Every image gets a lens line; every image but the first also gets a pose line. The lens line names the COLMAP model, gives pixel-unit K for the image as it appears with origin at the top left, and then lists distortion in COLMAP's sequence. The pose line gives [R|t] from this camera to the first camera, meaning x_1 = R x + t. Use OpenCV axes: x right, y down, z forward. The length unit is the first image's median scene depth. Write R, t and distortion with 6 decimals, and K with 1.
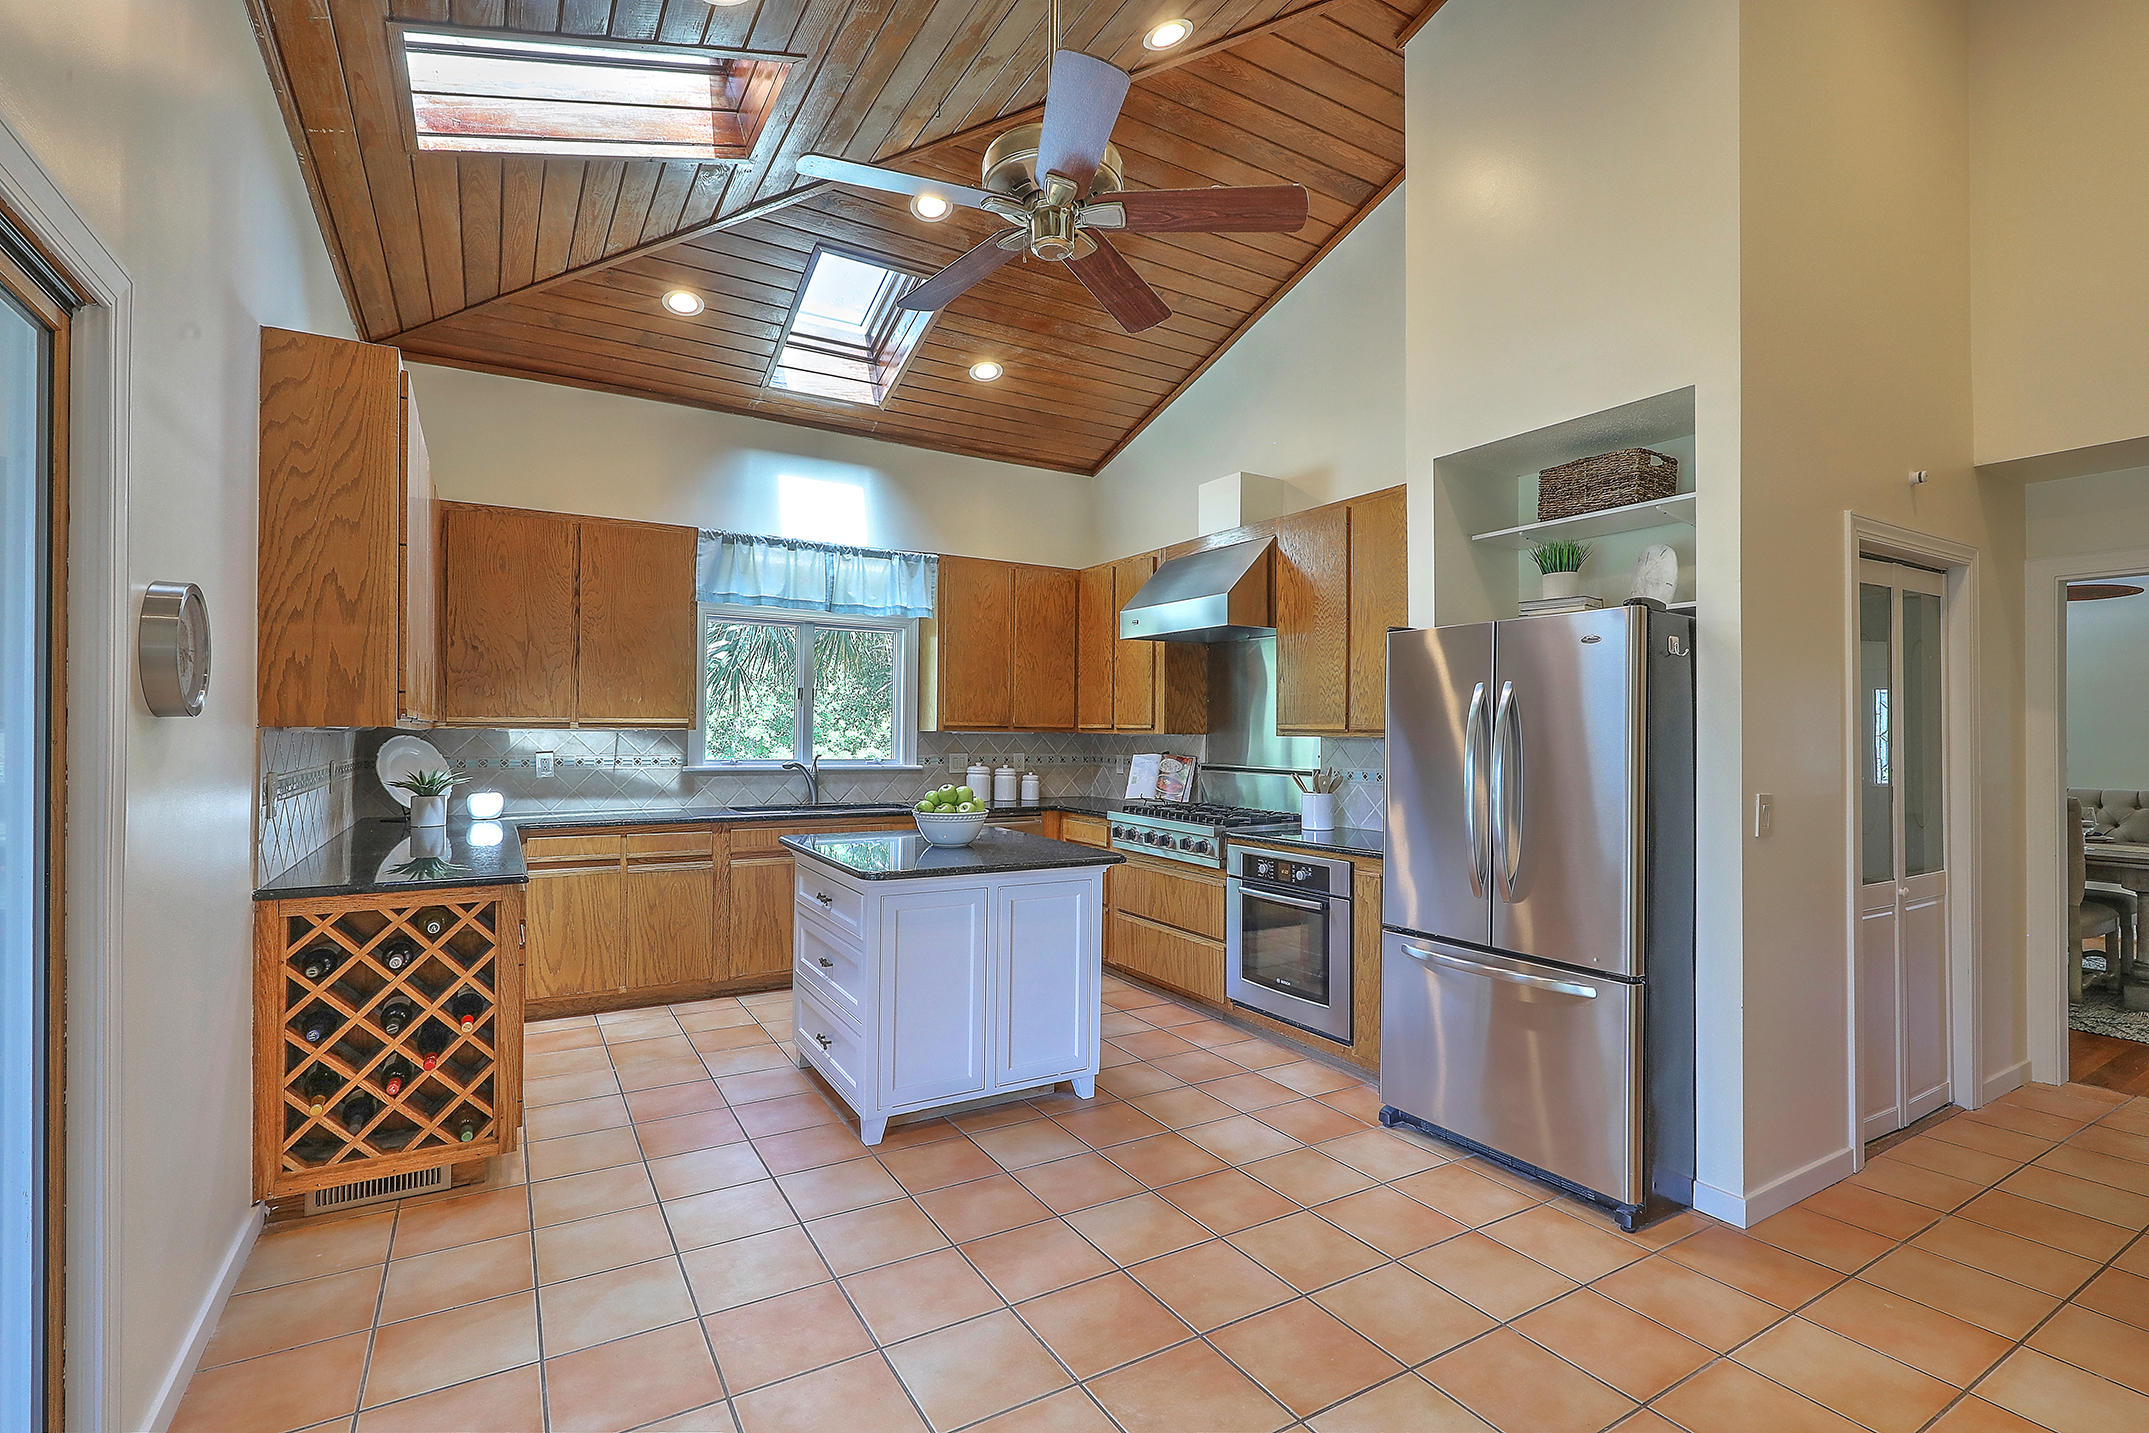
lens RADIAL K [[979.4, 0, 1082.9], [0, 979.4, 721.8], [0, 0, 1]] dist [0.005249, -0.000772]
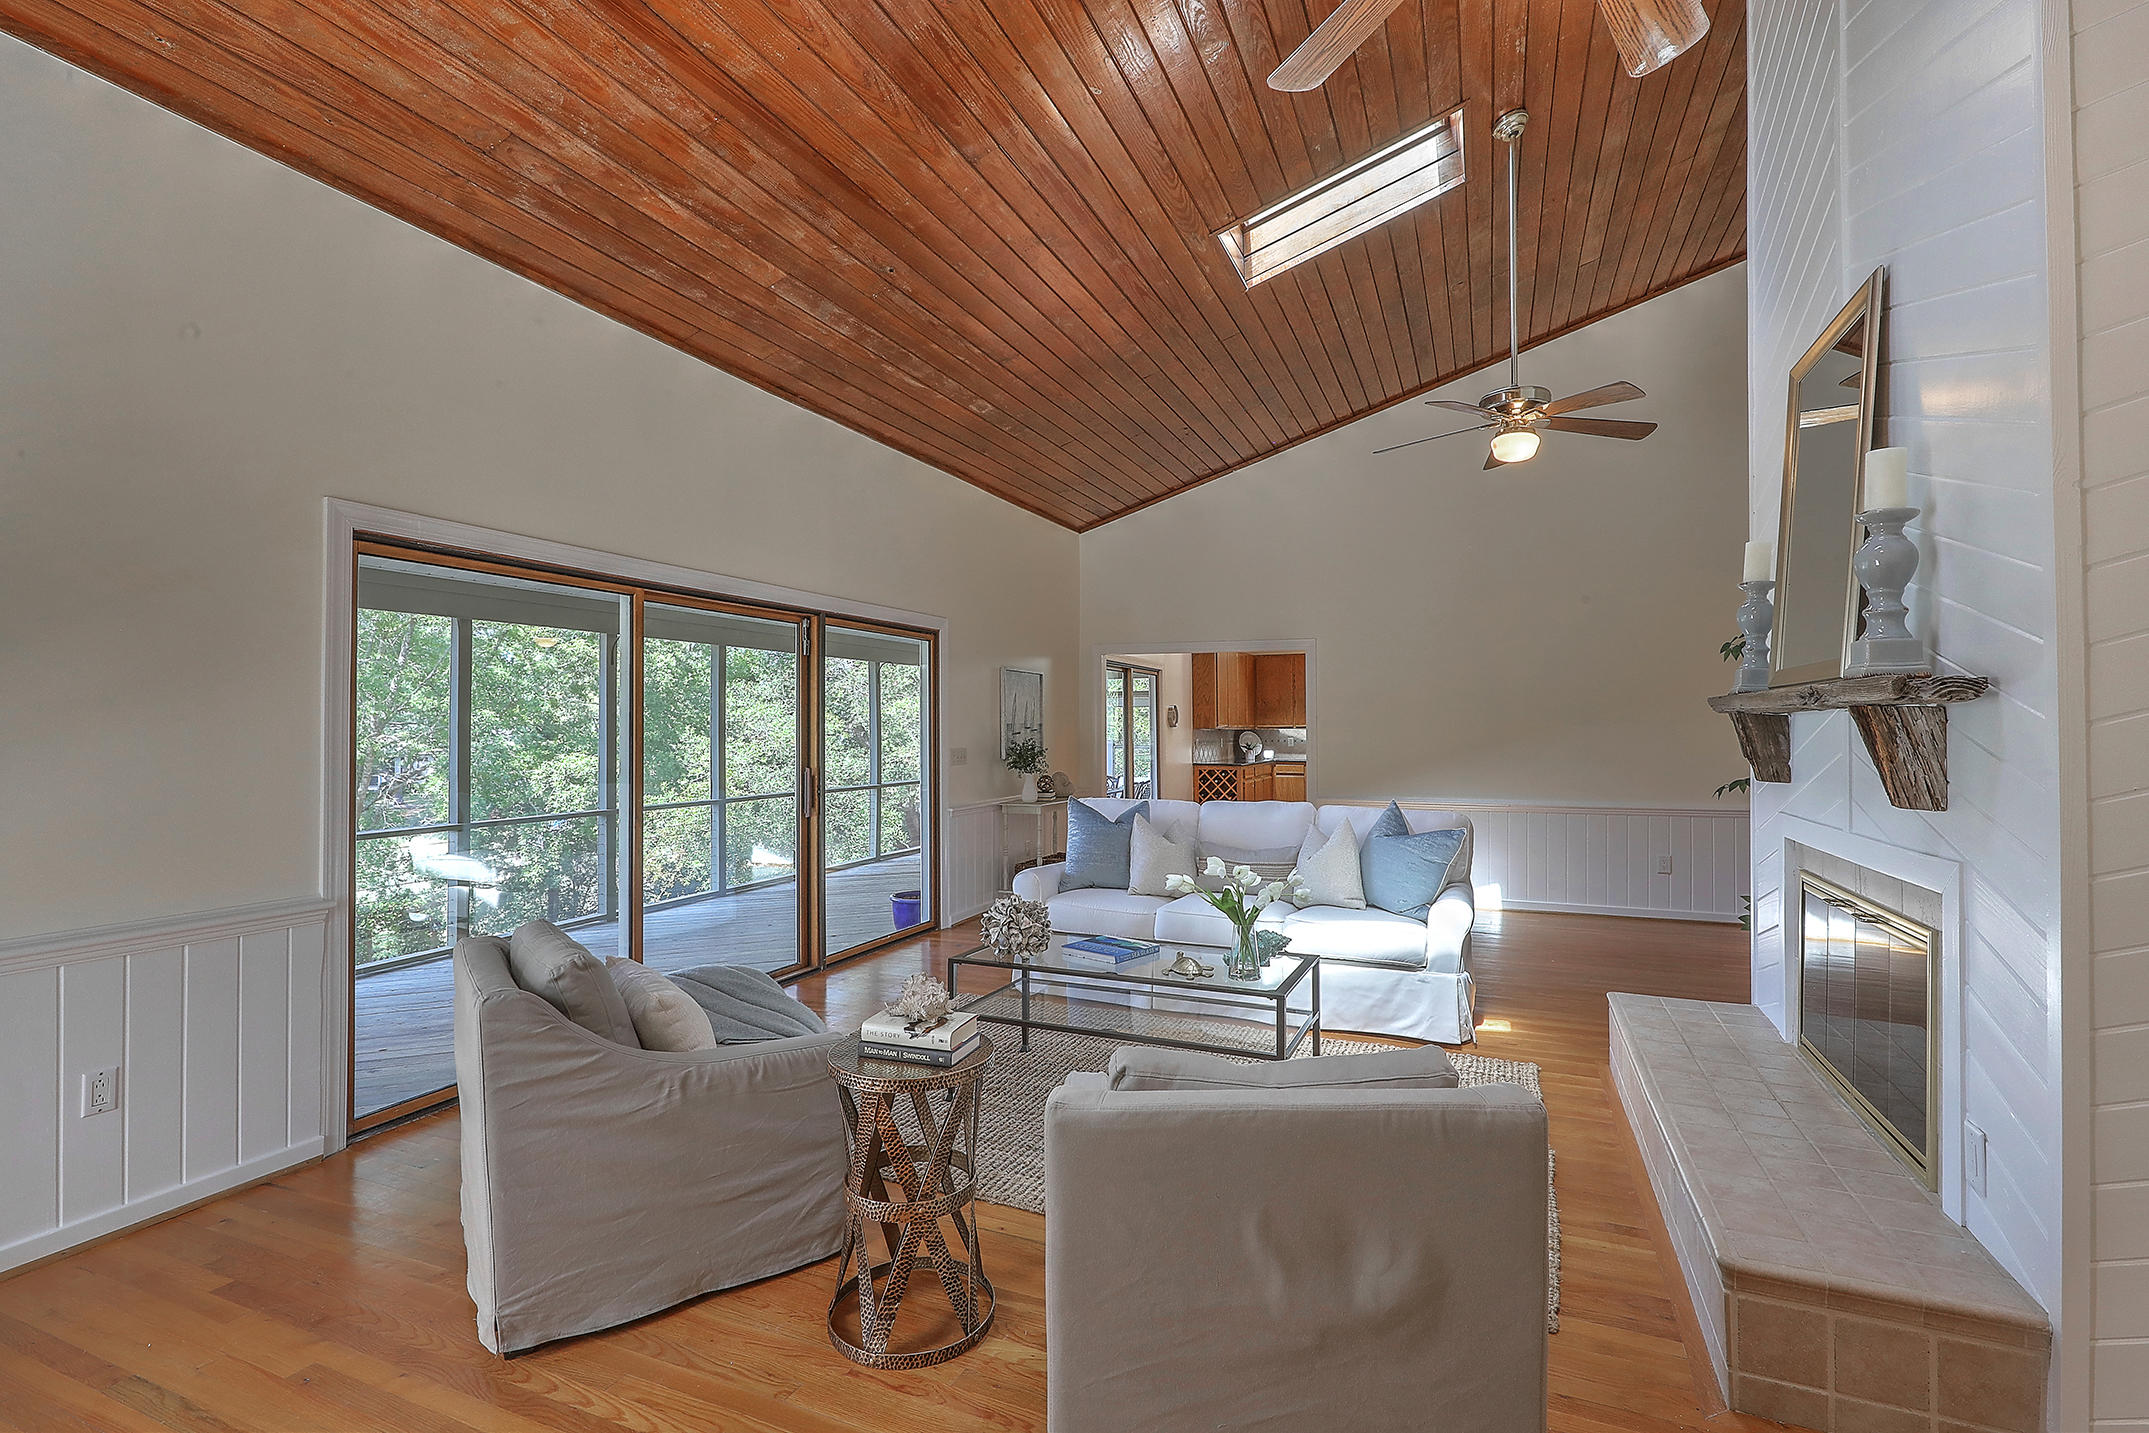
lens RADIAL K [[979.4, 0, 1091.0], [0, 979.4, 729.8], [0, 0, 1]] dist [0.005249, -0.000772]
pose [[0.594184, -0.010698, -0.804258, 2.411366], [0.020717, 0.999783, 0.002007, -0.009512], [0.804063, -0.017854, 0.594276, -1.990078]]
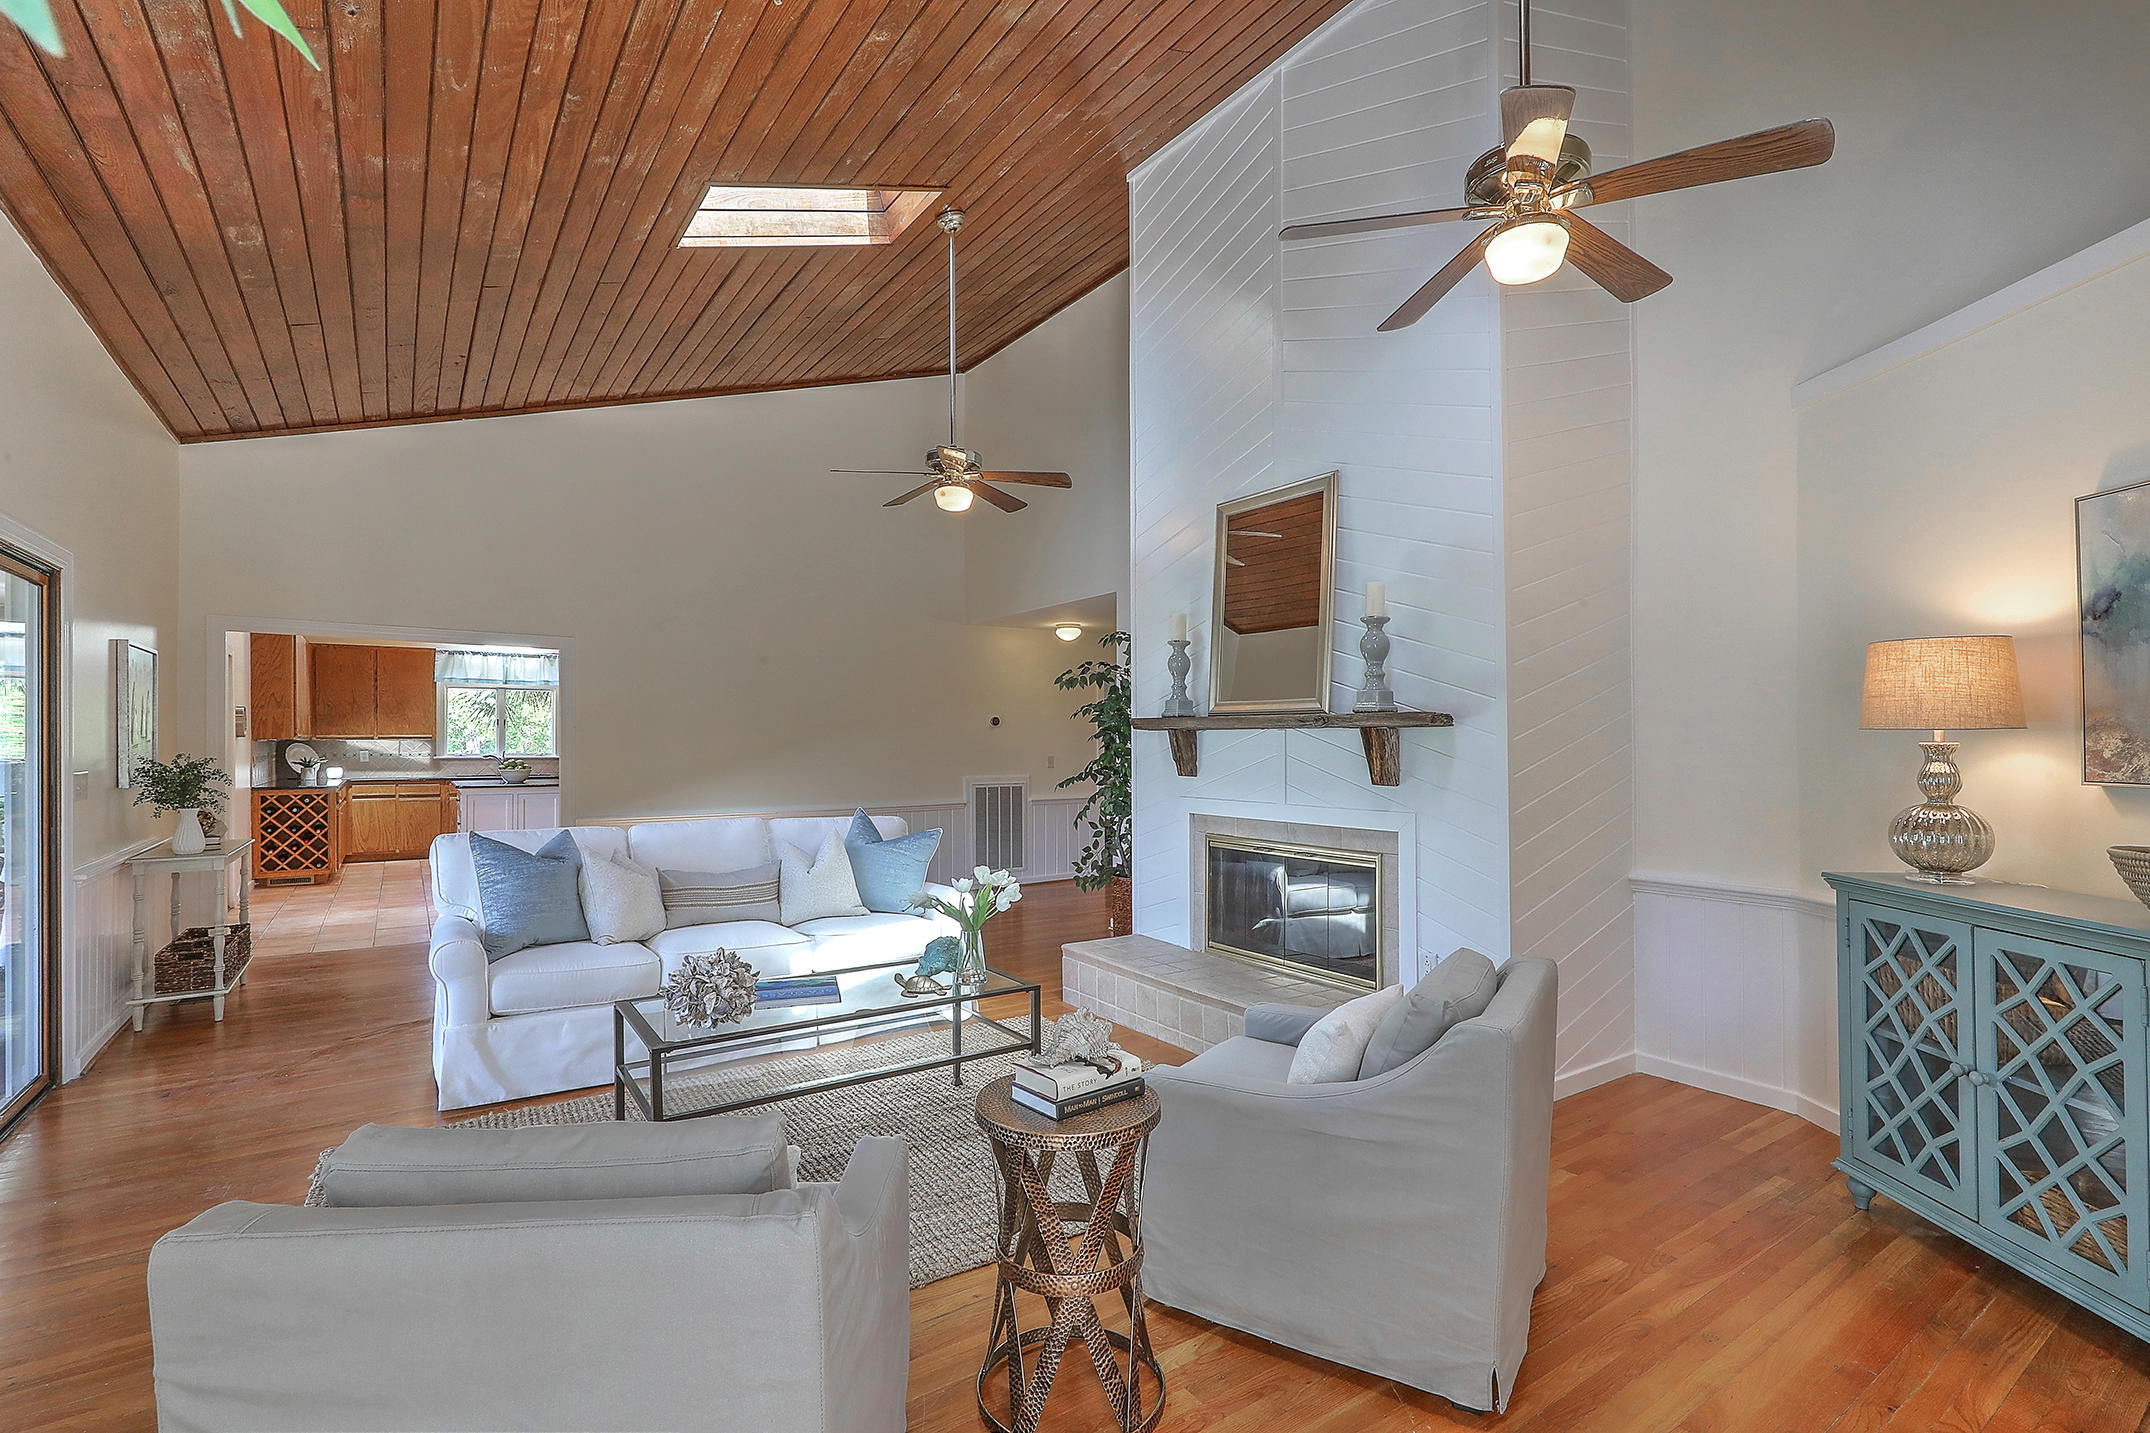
lens RADIAL K [[979.8, 0, 1089.0], [0, 979.8, 734.6], [0, 0, 1]] dist [0.005249, -0.000772]
pose [[0.997511, -0.007790, 0.070077, 1.649633], [0.007218, 0.999939, 0.008406, -0.018441], [-0.070138, -0.007880, 0.997506, -2.360328]]
